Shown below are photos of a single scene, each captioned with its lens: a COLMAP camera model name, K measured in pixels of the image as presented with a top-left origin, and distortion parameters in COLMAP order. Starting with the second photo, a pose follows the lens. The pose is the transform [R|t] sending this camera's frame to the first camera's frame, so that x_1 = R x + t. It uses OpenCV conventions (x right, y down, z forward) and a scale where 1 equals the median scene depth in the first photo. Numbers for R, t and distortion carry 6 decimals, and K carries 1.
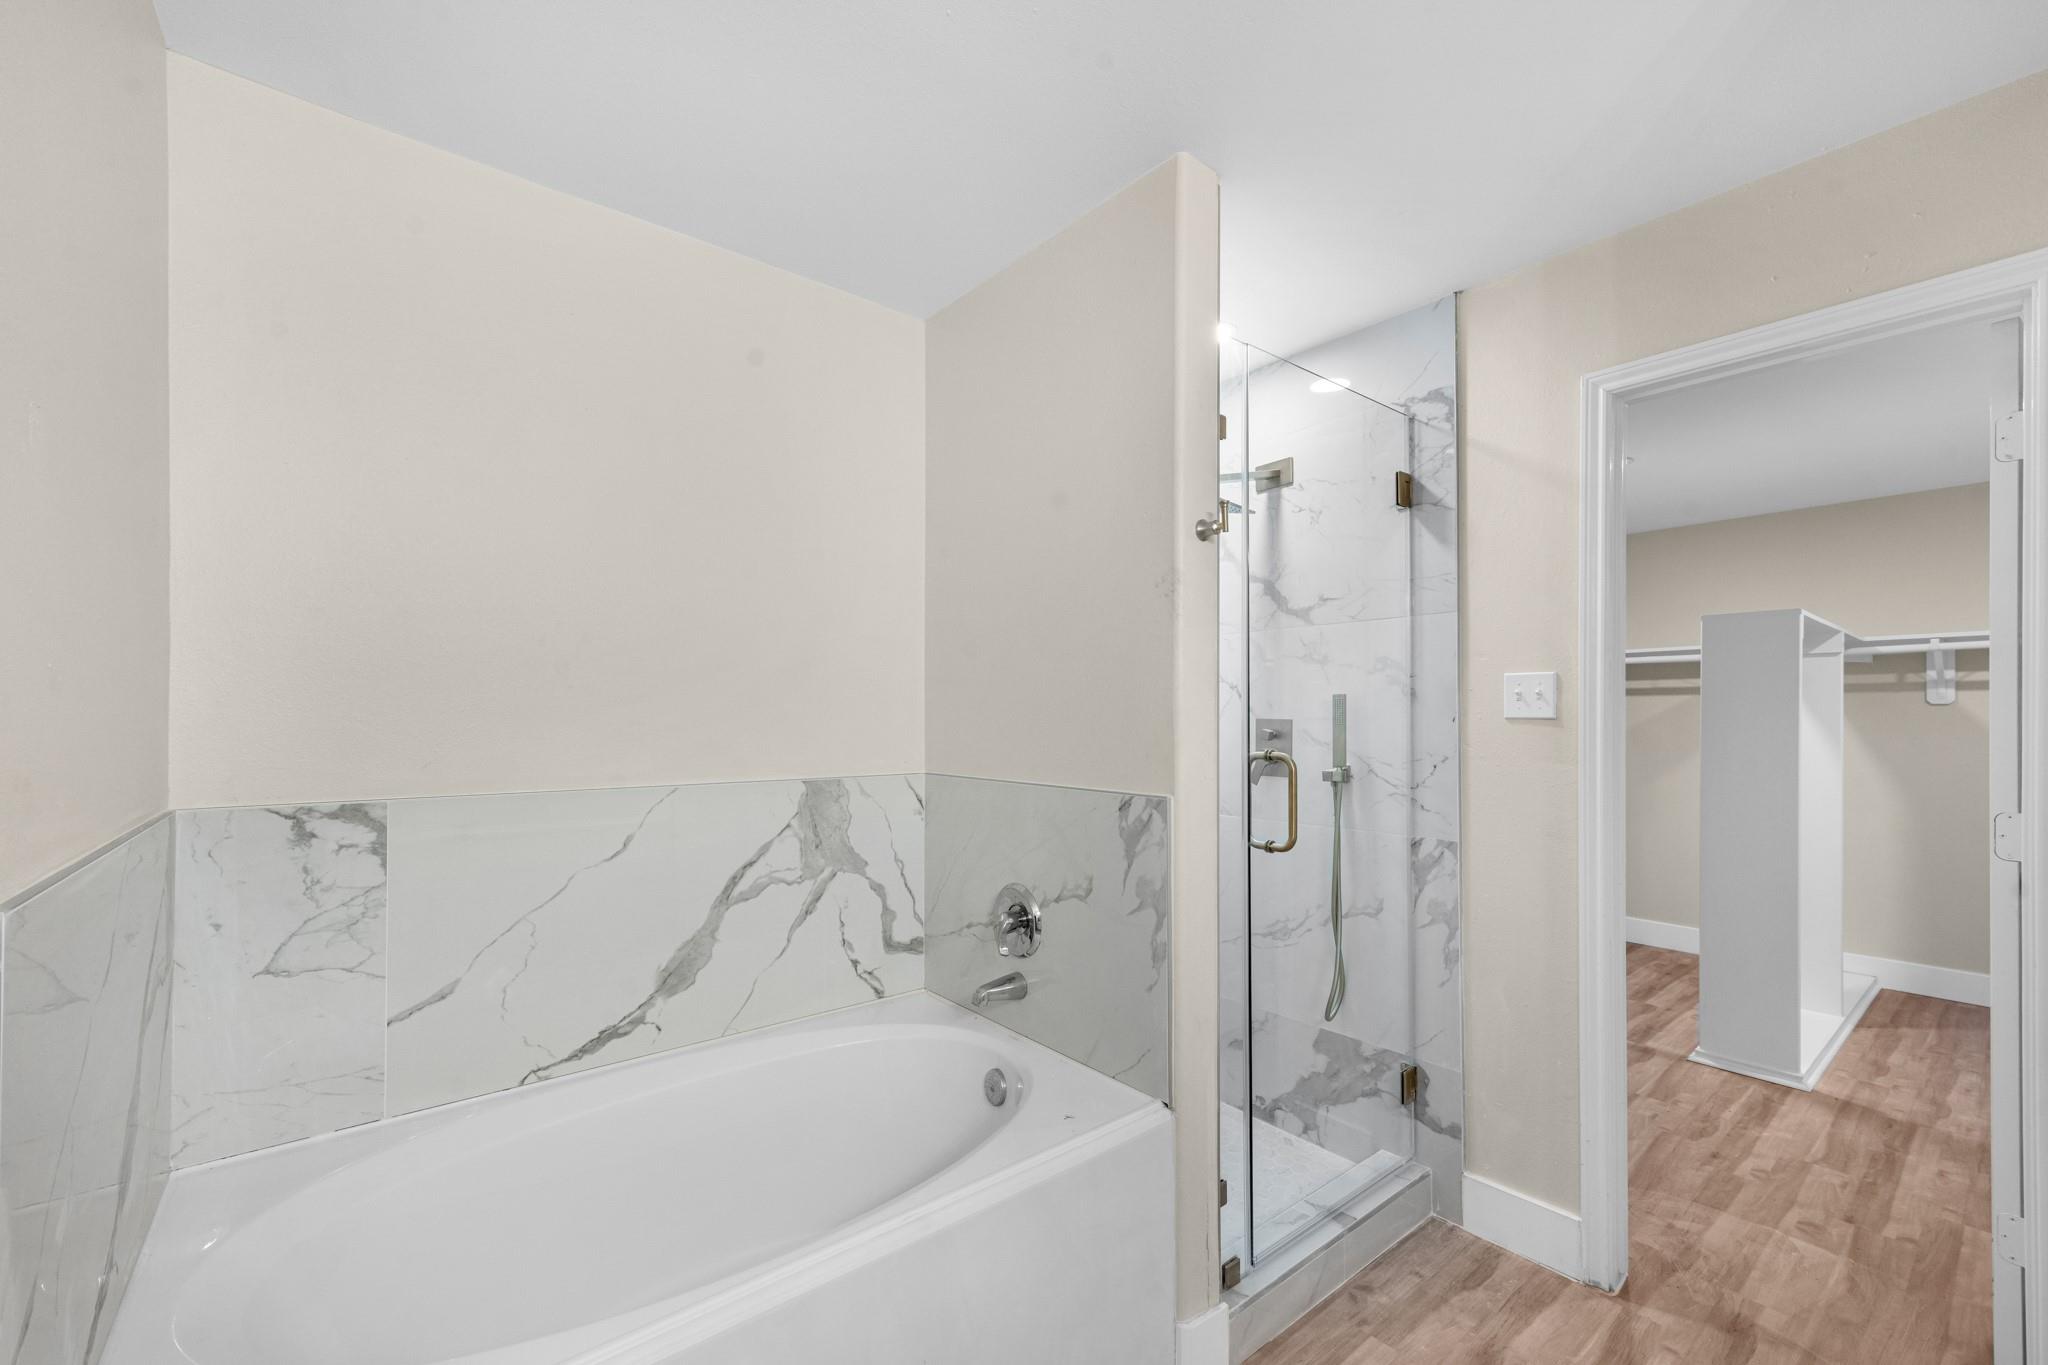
lens RADIAL K [[829.3, 0, 1028.1], [0, 829.3, 713.7], [0, 0, 1]] dist [0.012786, -0.000374]
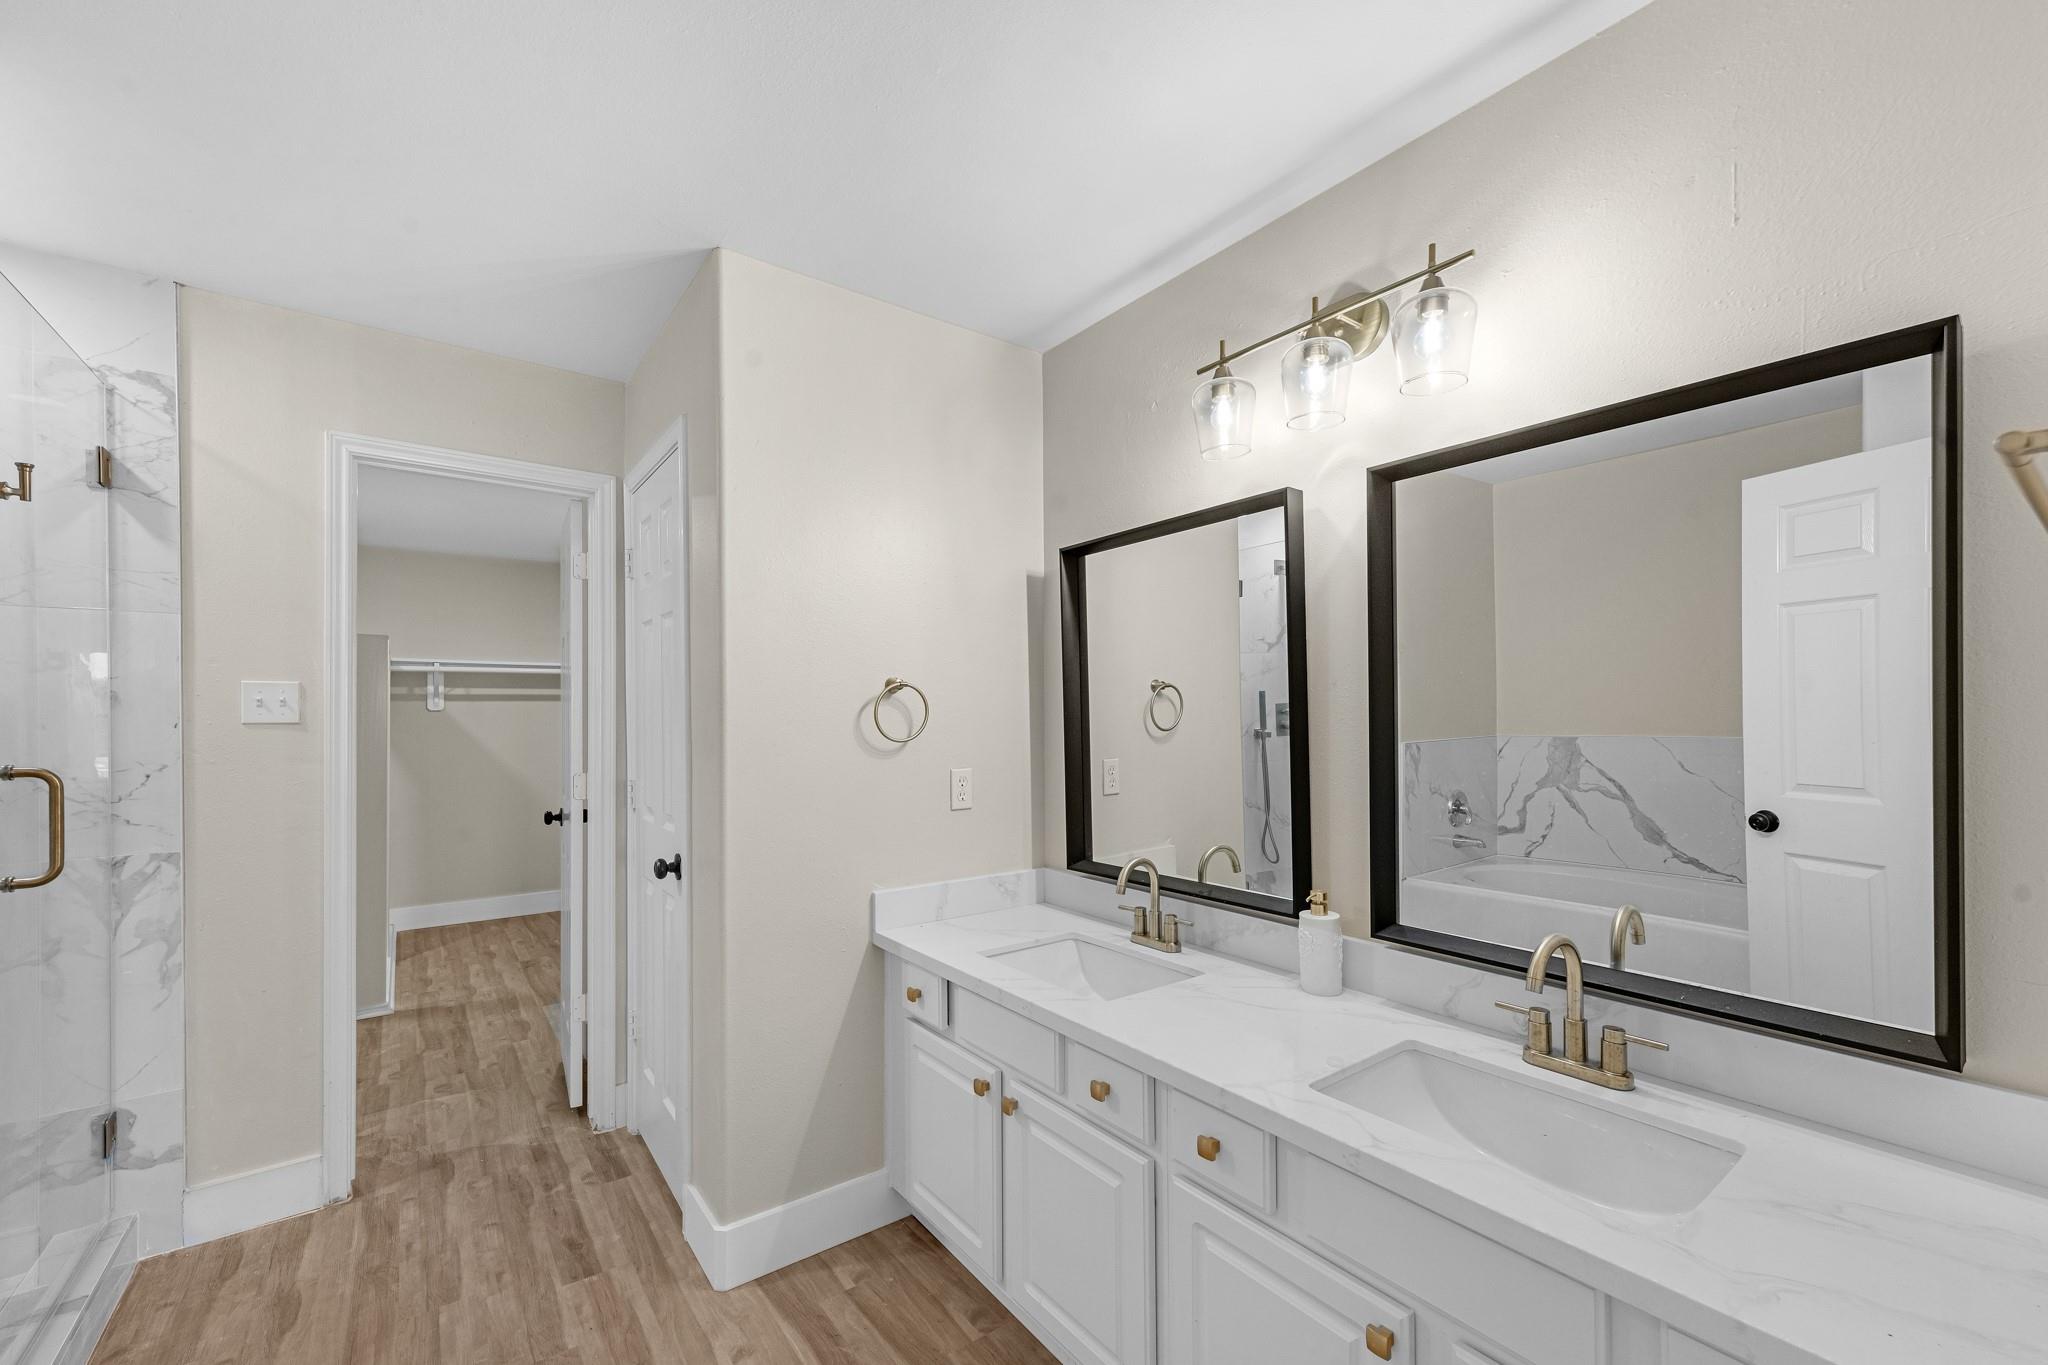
lens RADIAL K [[832.1, 0, 1021.1], [0, 832.1, 716.0], [0, 0, 1]] dist [0.011366, -0.000417]
pose [[0.046955, 0.000590, 0.998897, -0.411539], [0.000212, 1.000000, -0.000601, -0.003201], [-0.998897, 0.000240, 0.046955, -0.021060]]
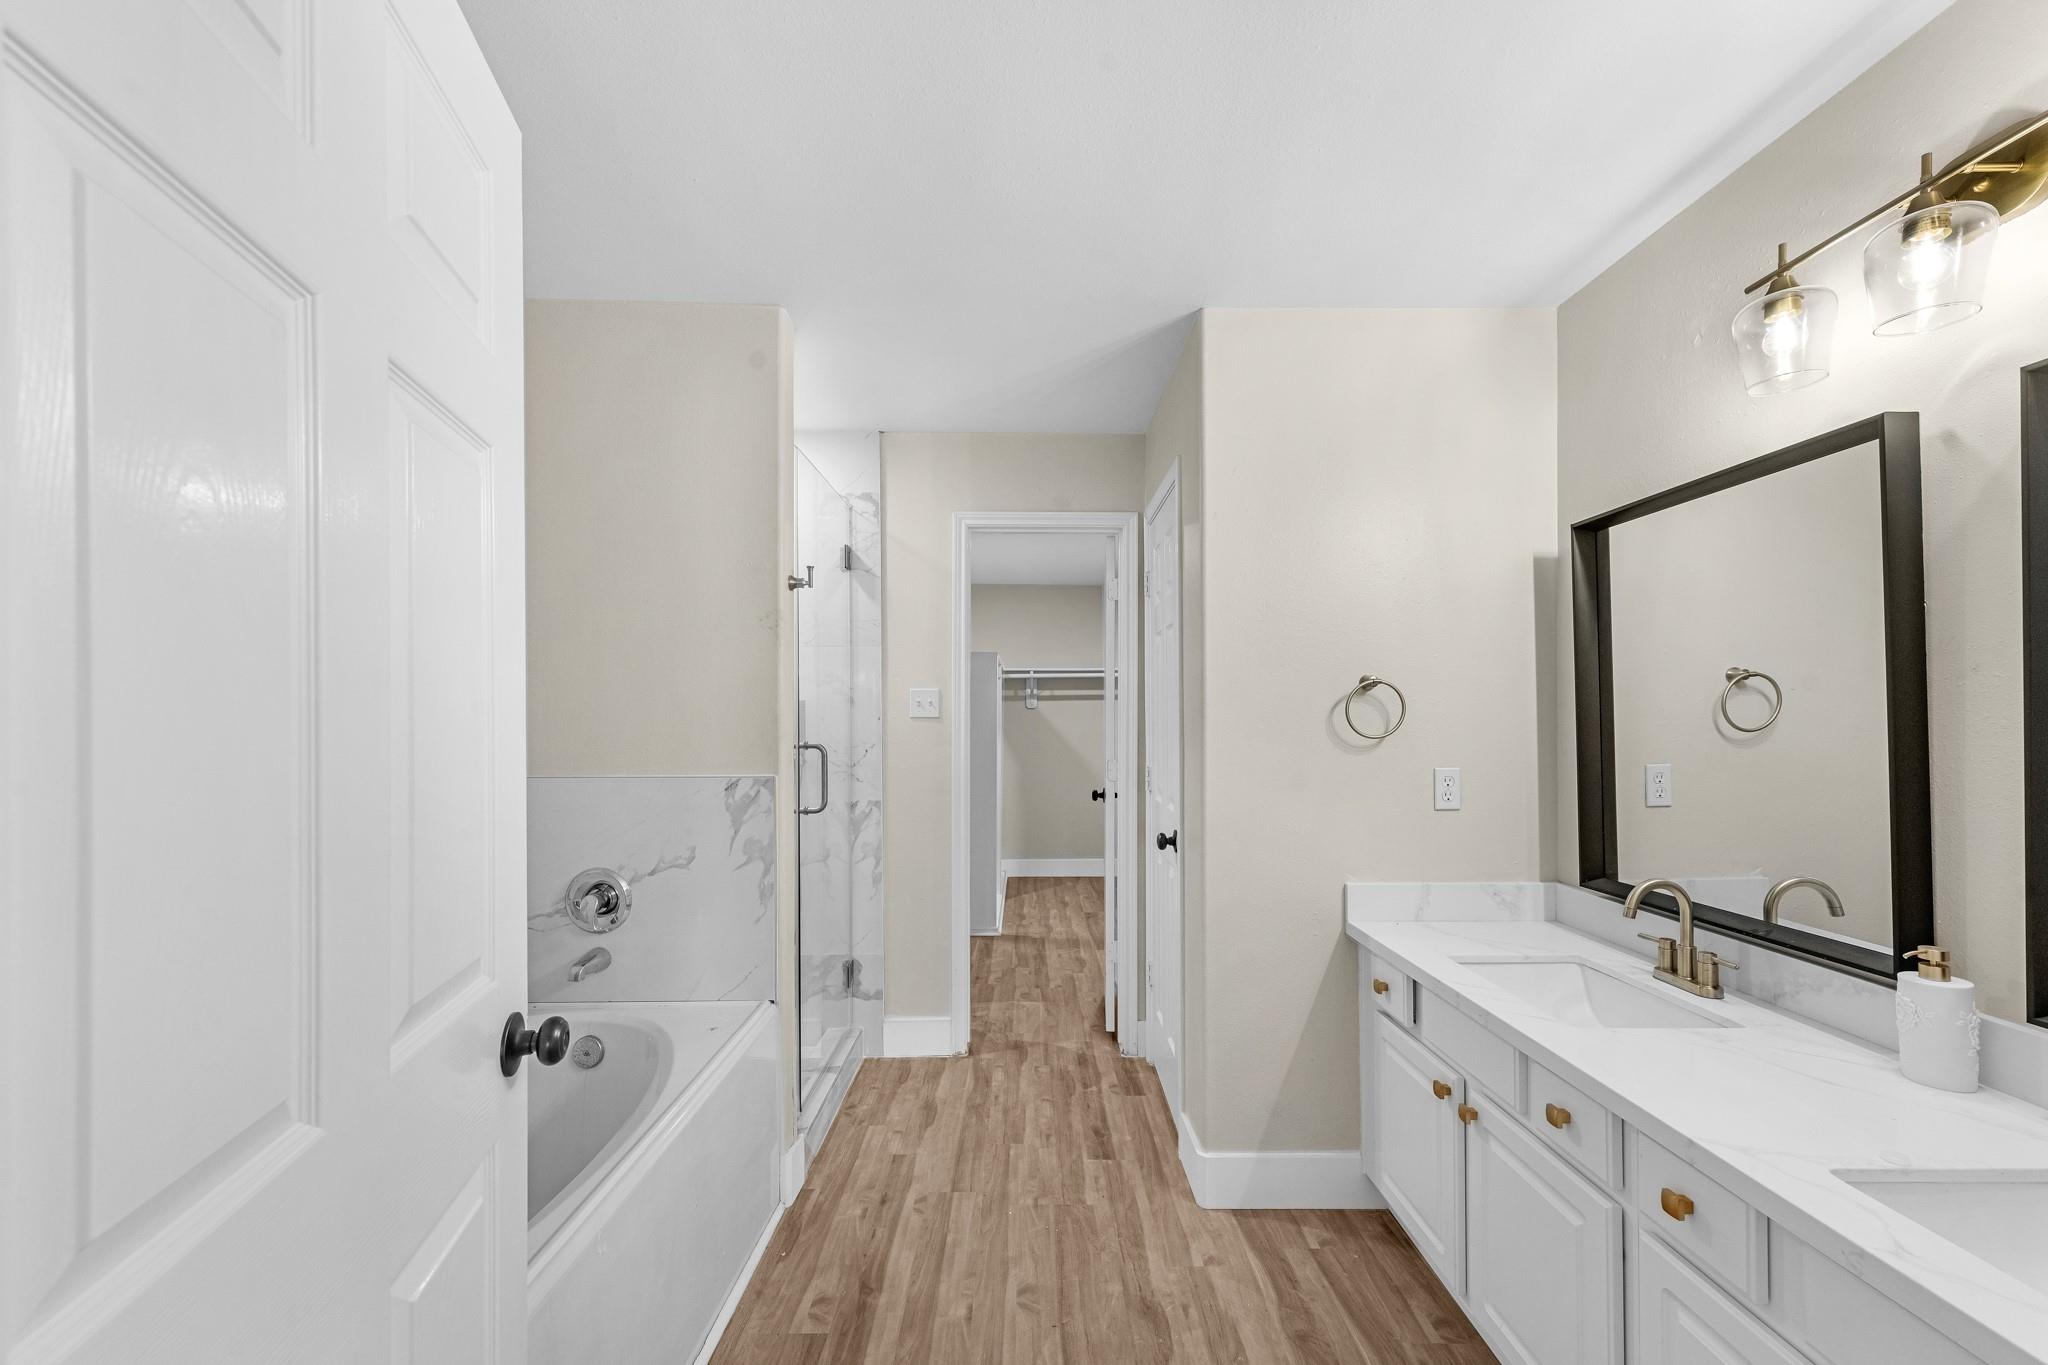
lens RADIAL K [[829.3, 0, 1028.1], [0, 829.3, 713.7], [0, 0, 1]] dist [0.012786, -0.000374]
pose [[0.628174, -0.000403, 0.778073, -0.472012], [-0.000601, 0.999999, 0.001003, -0.003329], [-0.778073, -0.001098, 0.628173, -0.137678]]
